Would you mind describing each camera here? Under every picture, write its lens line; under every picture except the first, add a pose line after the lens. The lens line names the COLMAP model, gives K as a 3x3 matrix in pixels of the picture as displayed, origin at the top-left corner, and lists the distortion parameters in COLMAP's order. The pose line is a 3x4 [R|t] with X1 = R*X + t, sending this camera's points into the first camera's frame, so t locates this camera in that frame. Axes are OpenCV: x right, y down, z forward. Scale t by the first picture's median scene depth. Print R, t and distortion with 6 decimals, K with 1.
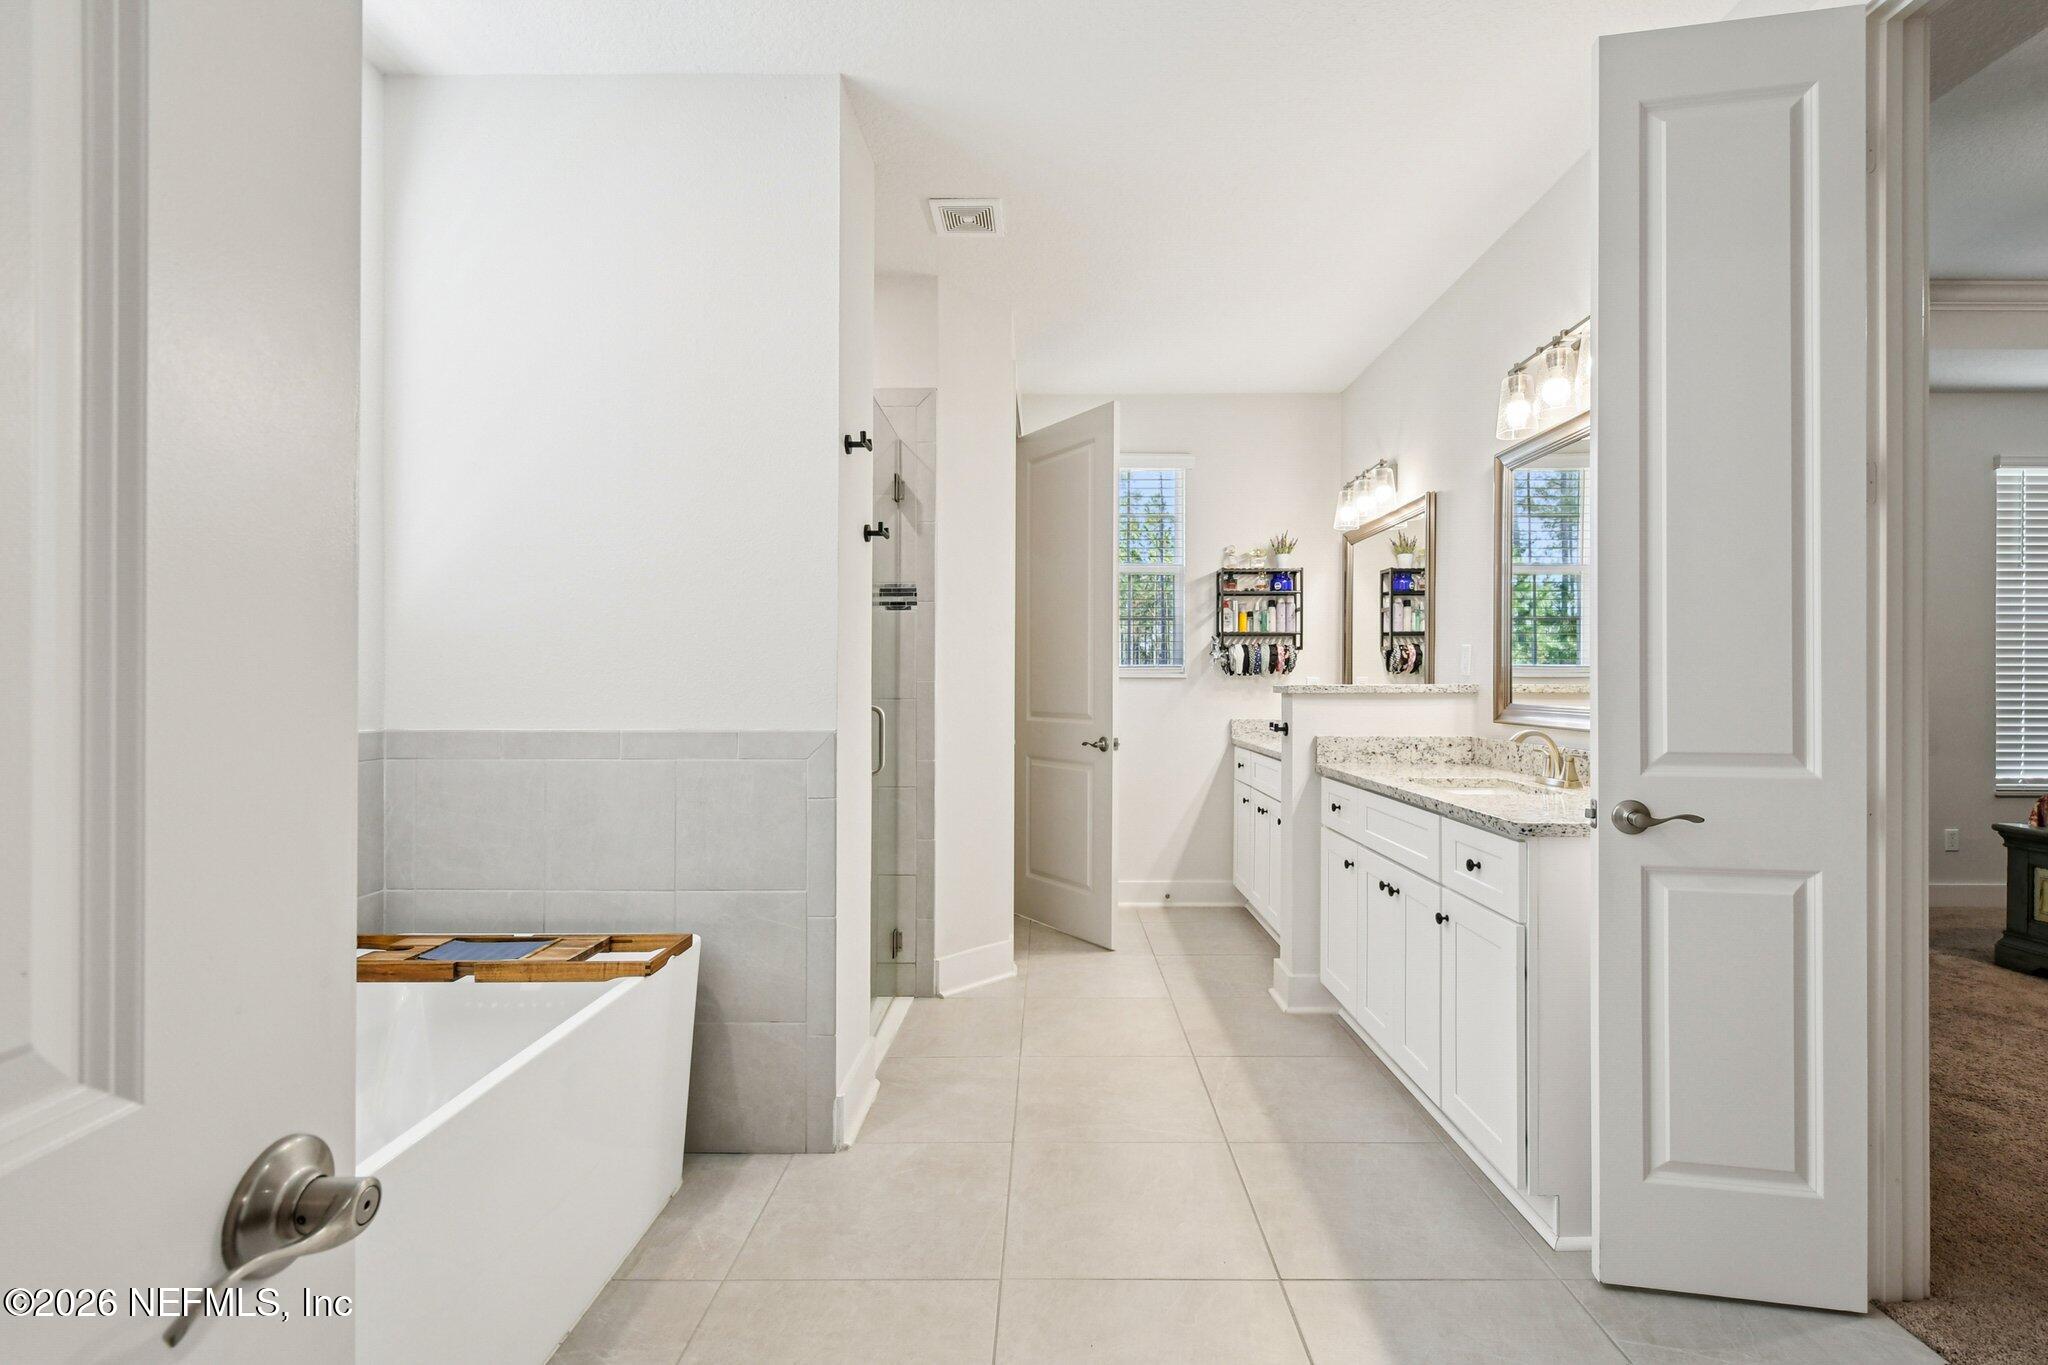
lens RADIAL K [[927.1, 0, 1026.8], [0, 927.1, 681.5], [0, 0, 1]] dist [0.004489, -0.003590]
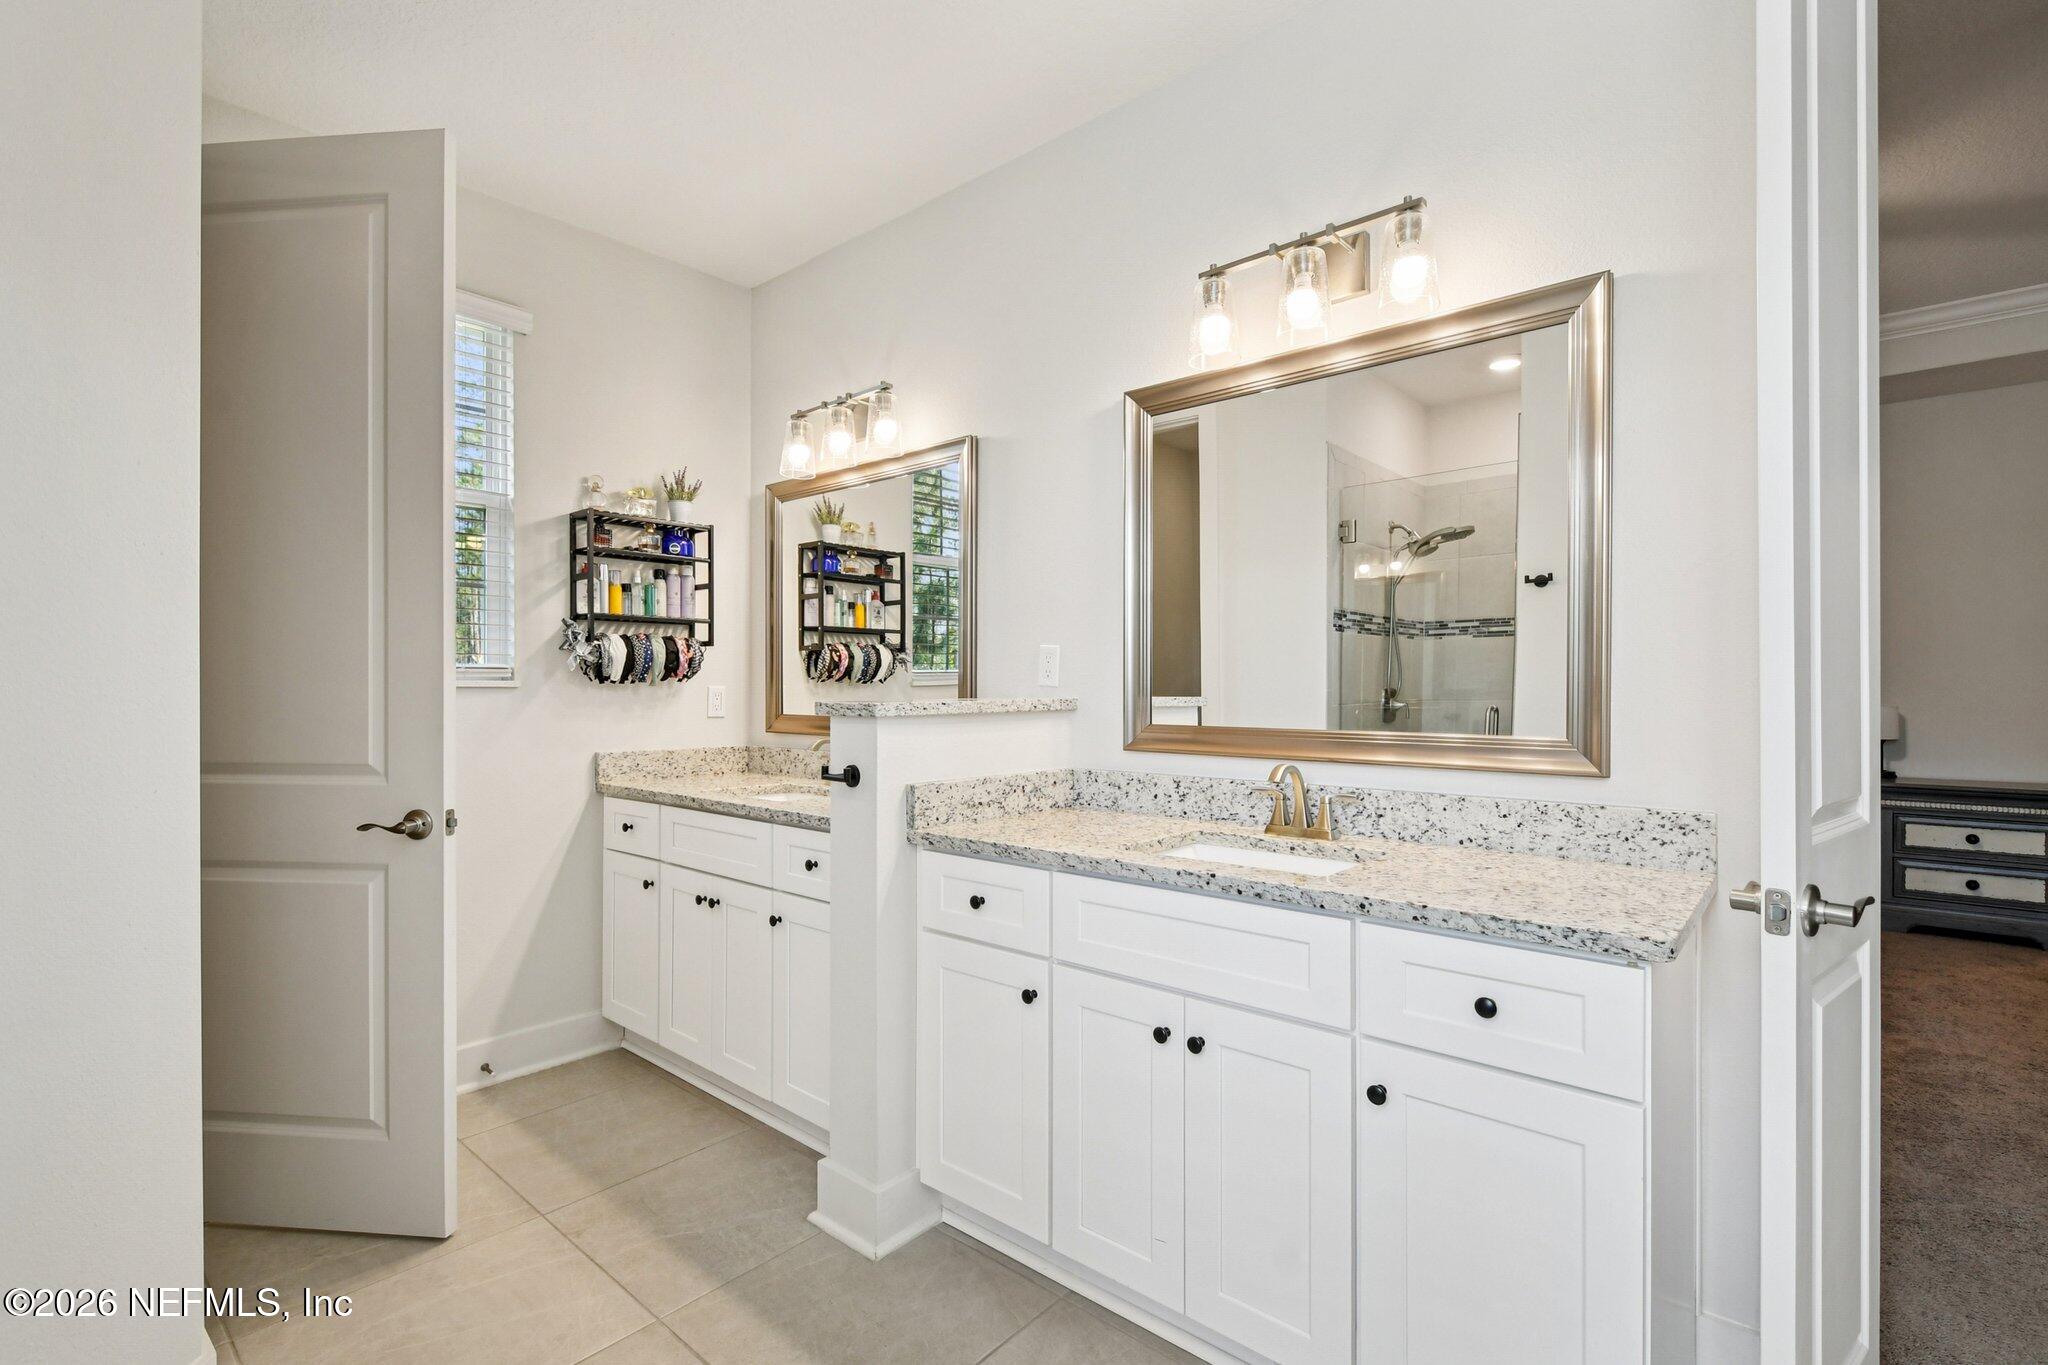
lens RADIAL K [[927.1, 0, 1029.0], [0, 927.1, 687.3], [0, 0, 1]] dist [0.004489, -0.003590]
pose [[0.635690, -0.001175, 0.771944, -0.079408], [-0.000114, 0.999999, 0.001615, -0.004923], [-0.771945, -0.001114, 0.635689, 0.385510]]
